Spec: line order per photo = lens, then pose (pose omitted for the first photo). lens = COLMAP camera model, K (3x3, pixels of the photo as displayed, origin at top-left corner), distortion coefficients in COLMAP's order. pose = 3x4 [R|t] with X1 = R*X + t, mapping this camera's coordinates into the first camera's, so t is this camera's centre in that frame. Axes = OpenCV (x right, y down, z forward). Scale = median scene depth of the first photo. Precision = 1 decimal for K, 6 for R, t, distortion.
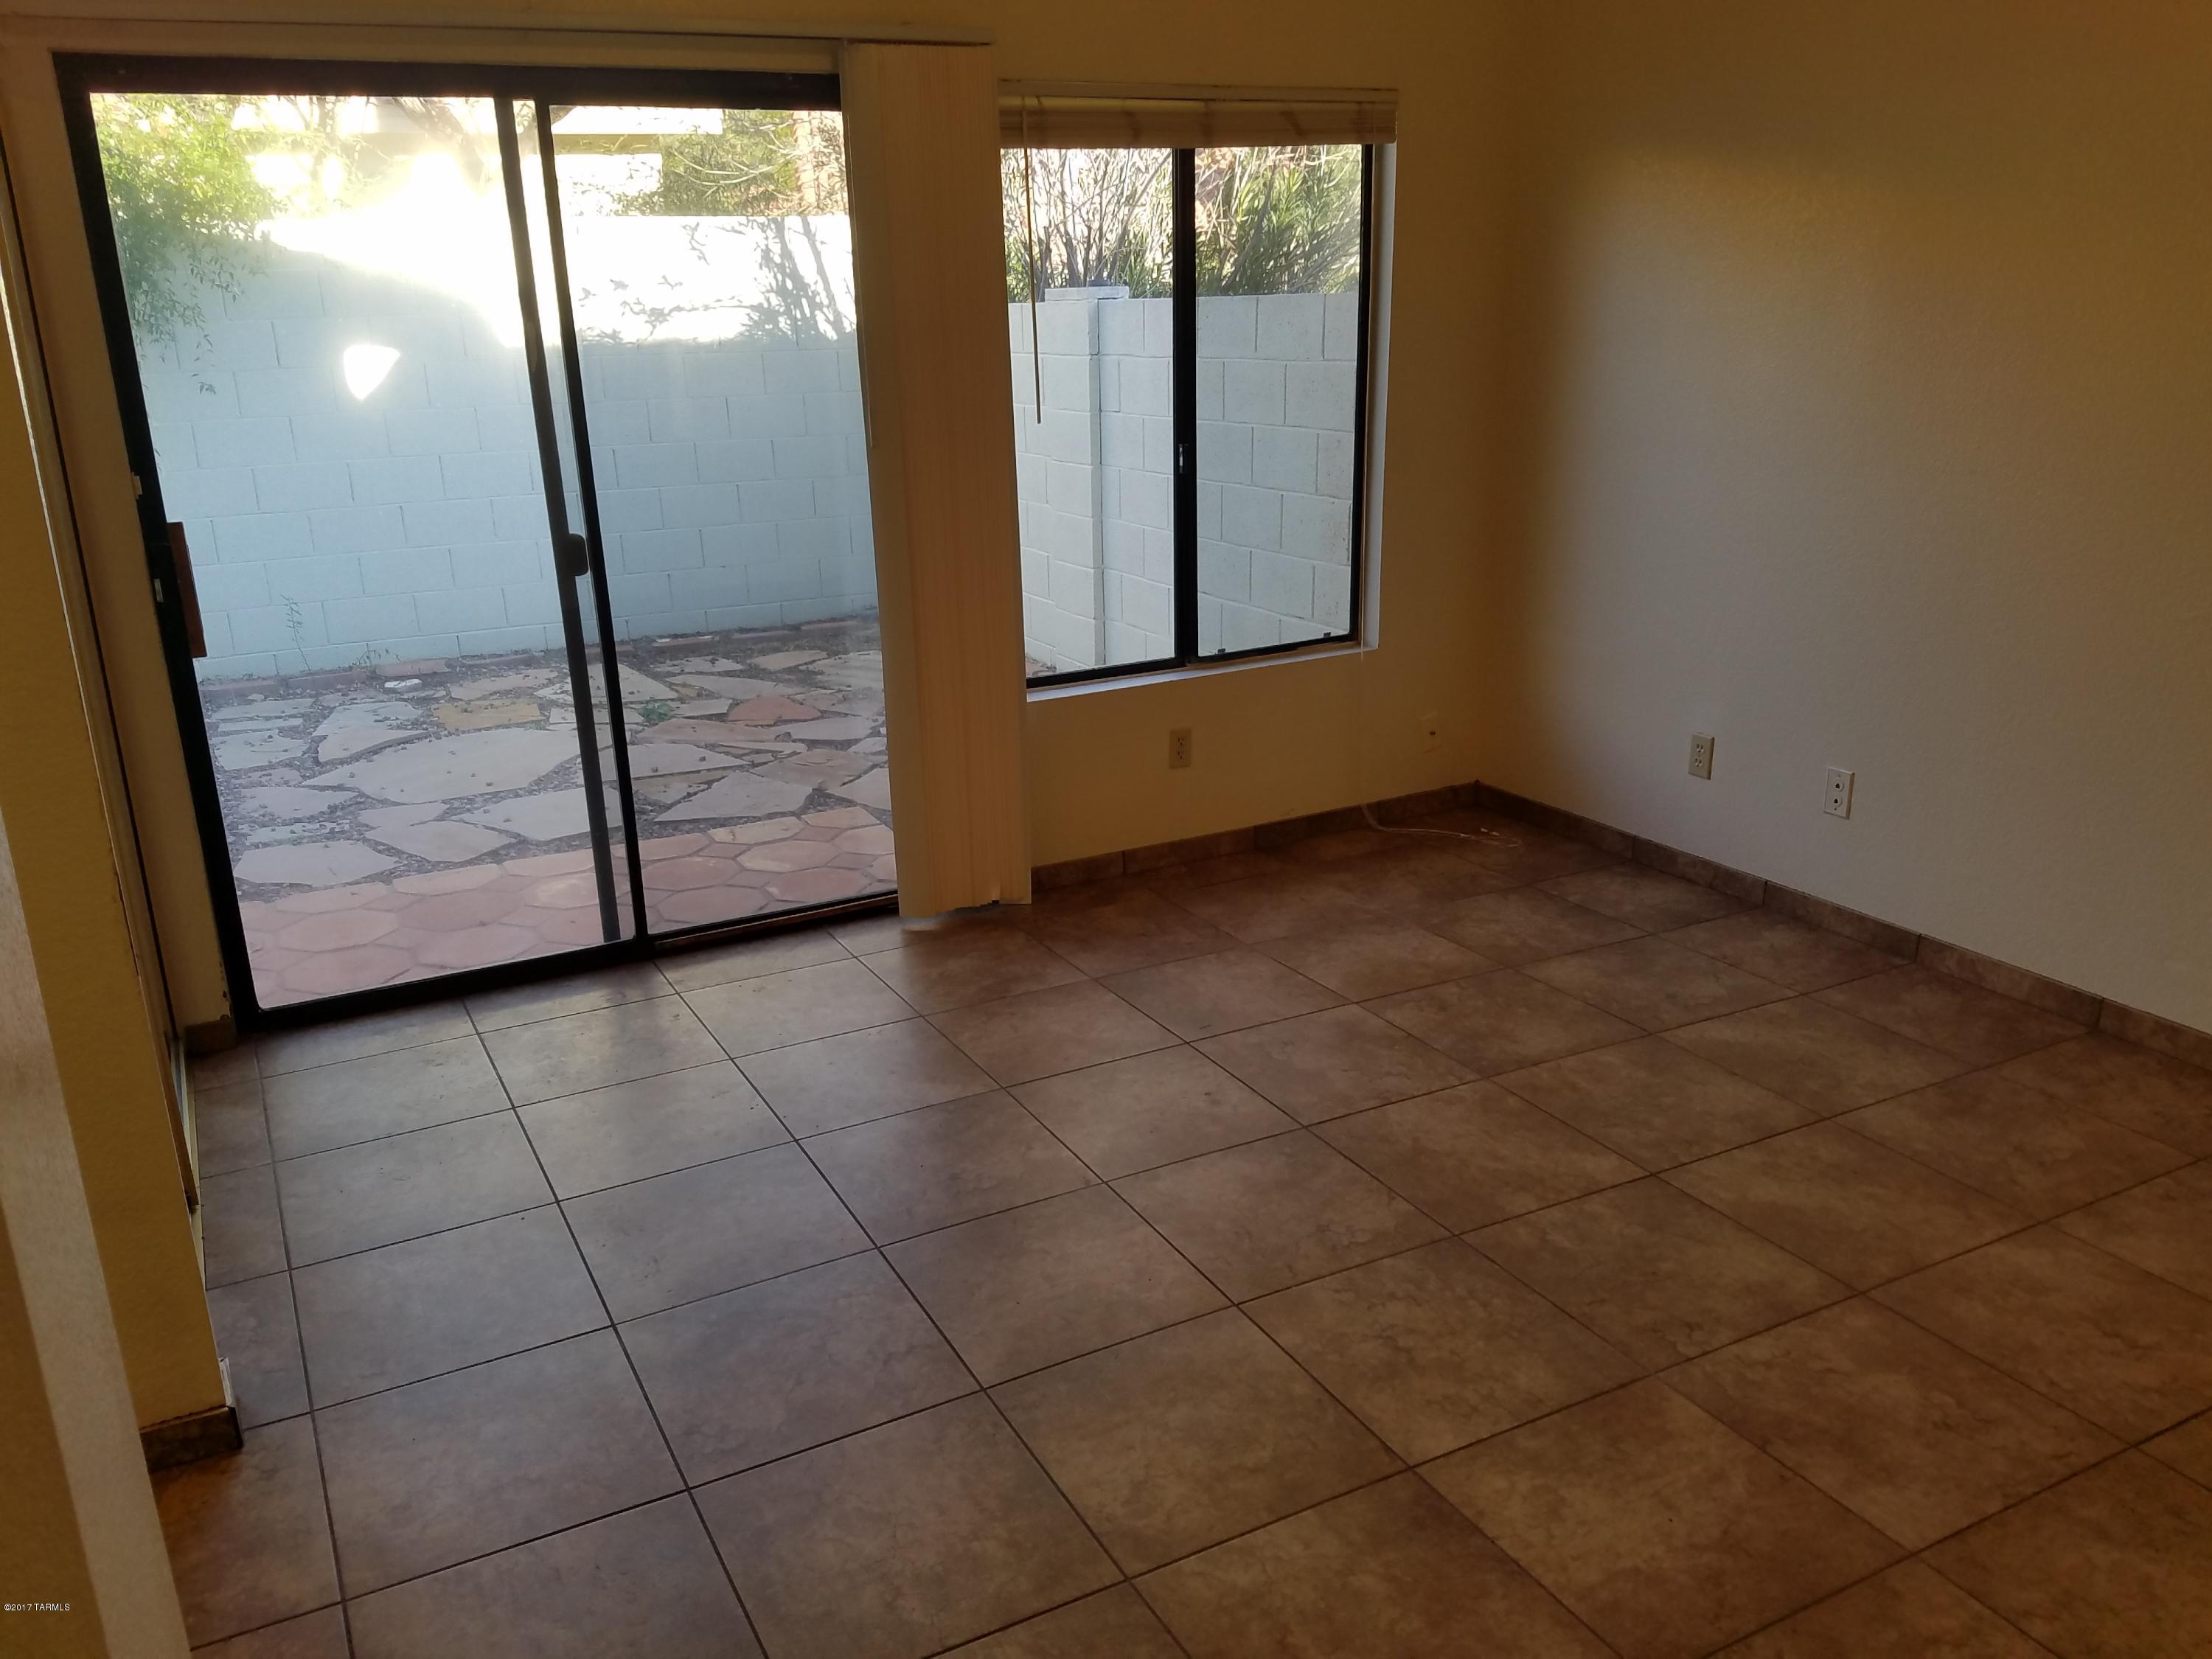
lens RADIAL K [[1700.6, 0, 1076.2], [0, 1700.6, 834.4], [0, 0, 1]] dist [0.317533, -0.683956]
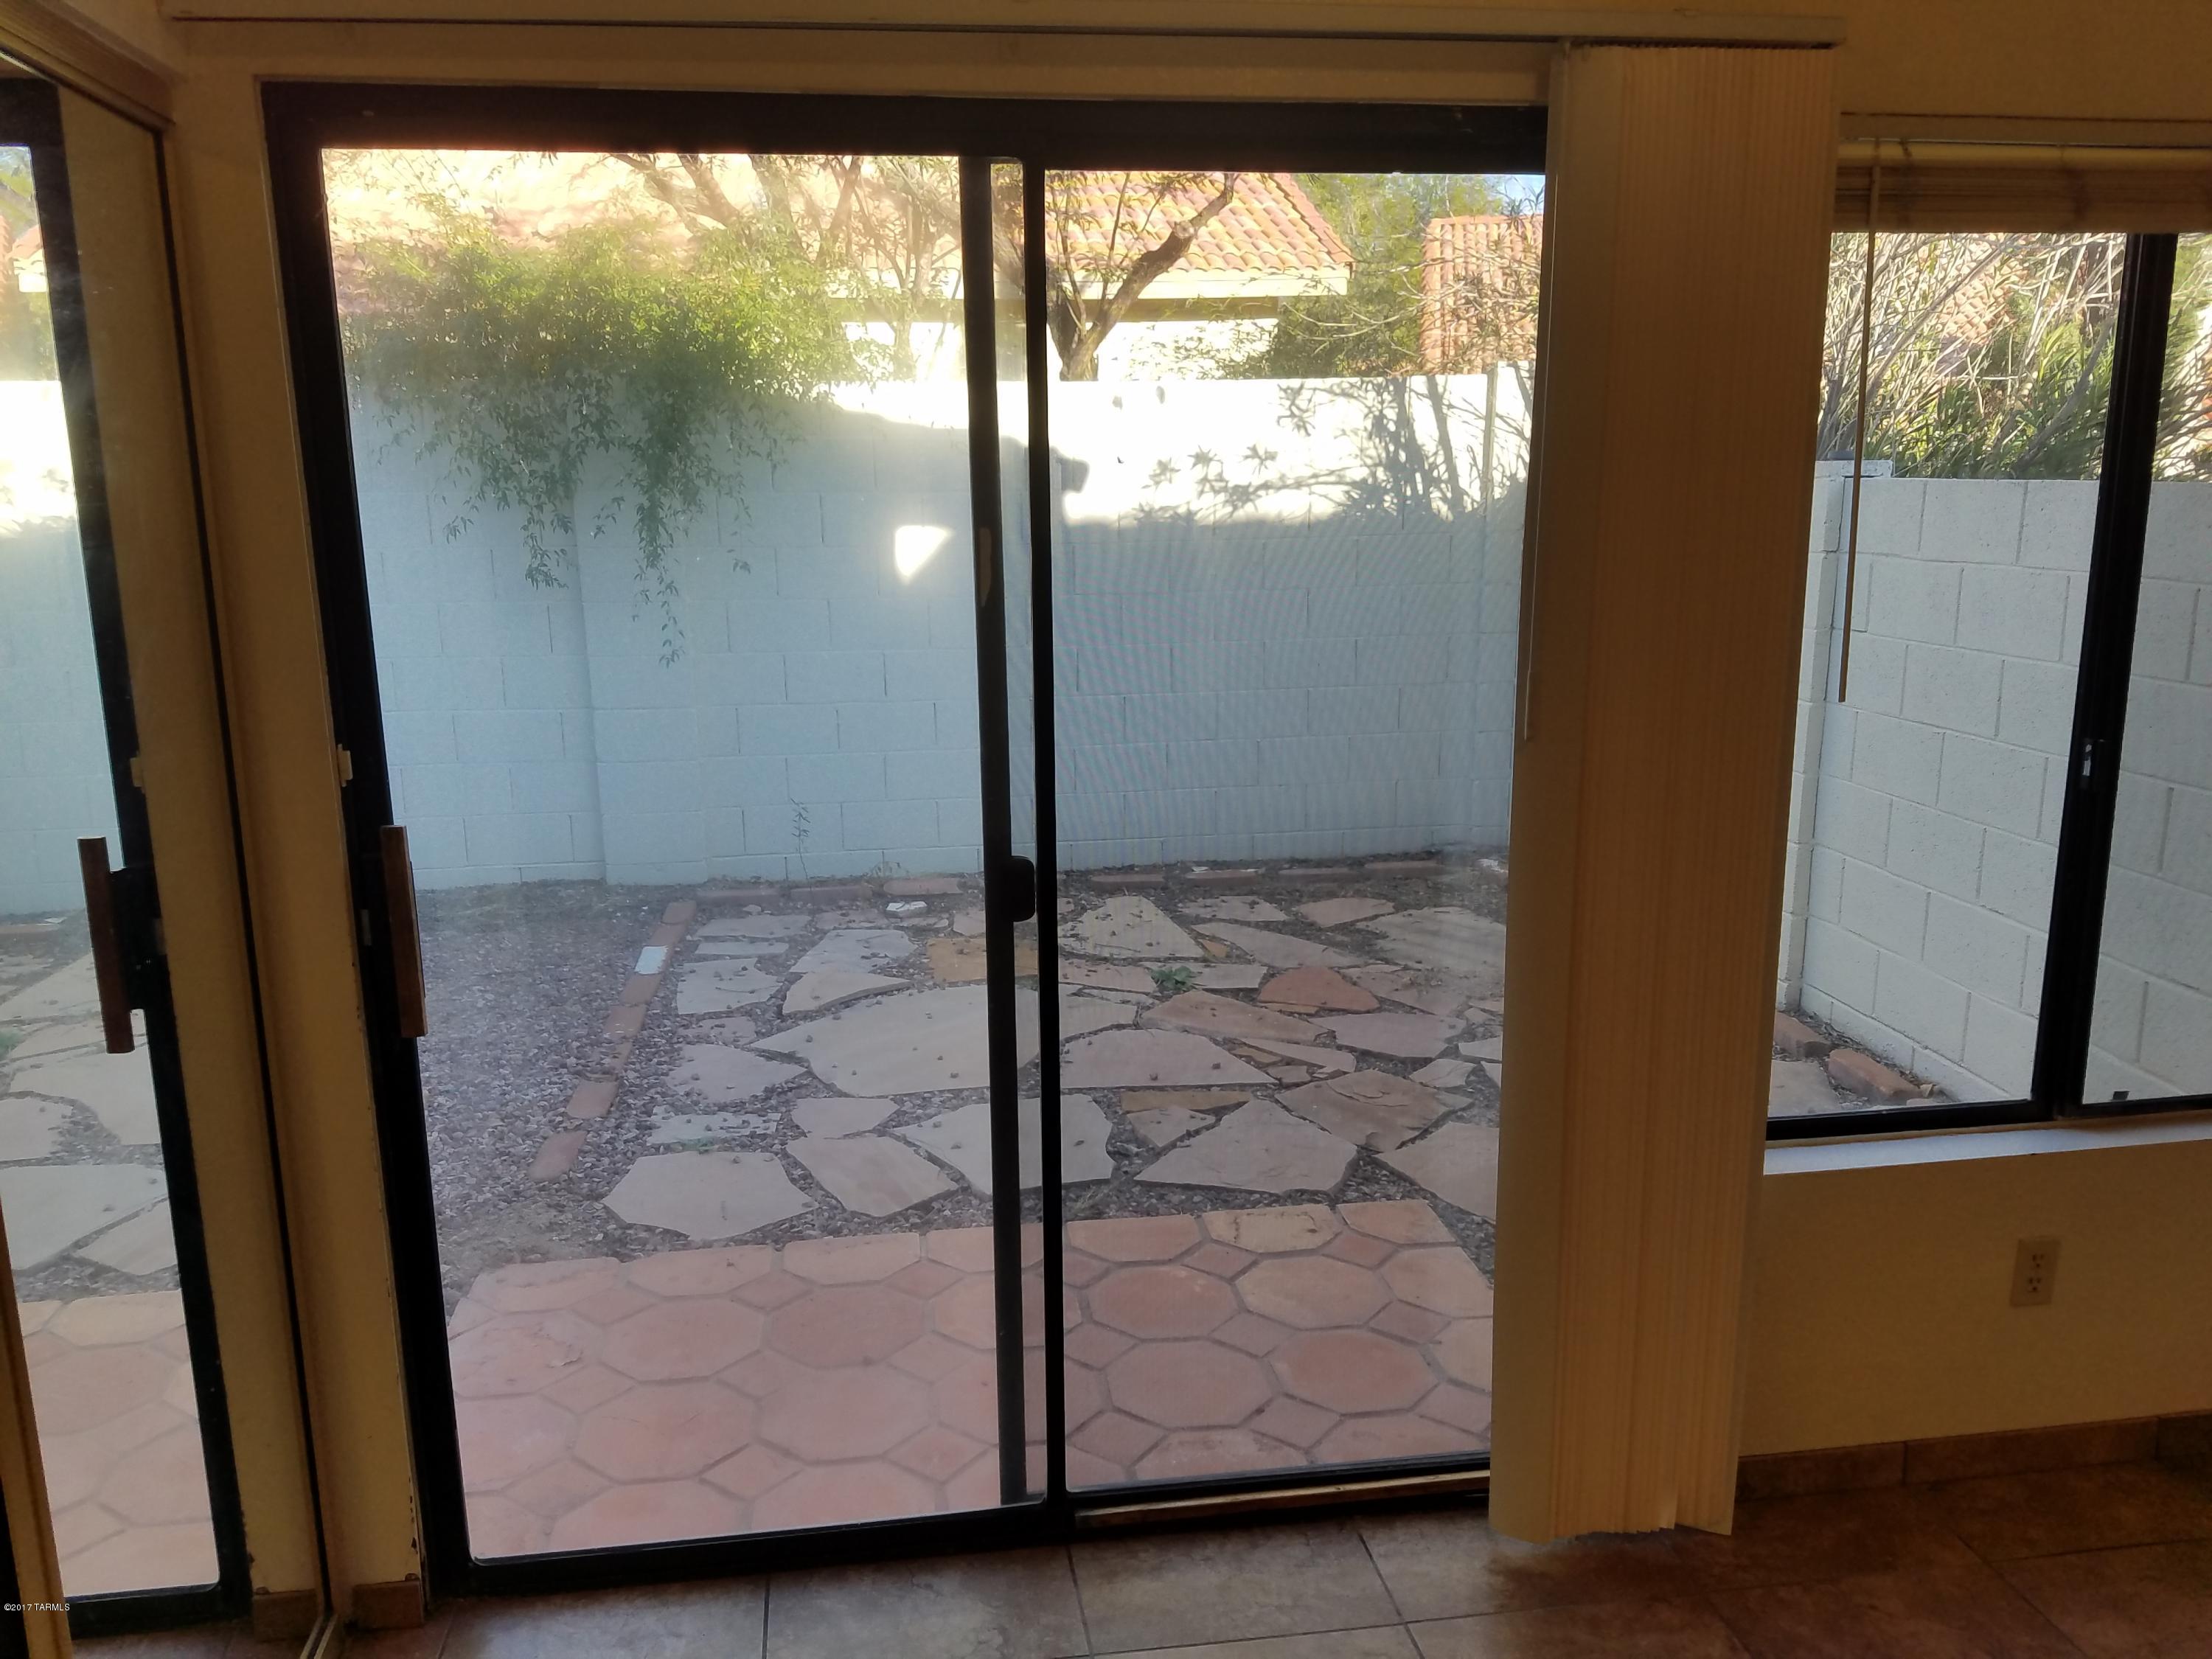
lens RADIAL K [[1718.0, 0, 1085.3], [0, 1718.0, 843.6], [0, 0, 1]] dist [0.294366, -0.544452]
pose [[0.946781, 0.086775, -0.309962, -0.046599], [-0.112574, 0.991429, -0.066305, -0.085999], [0.301552, 0.097670, 0.948434, 0.263881]]
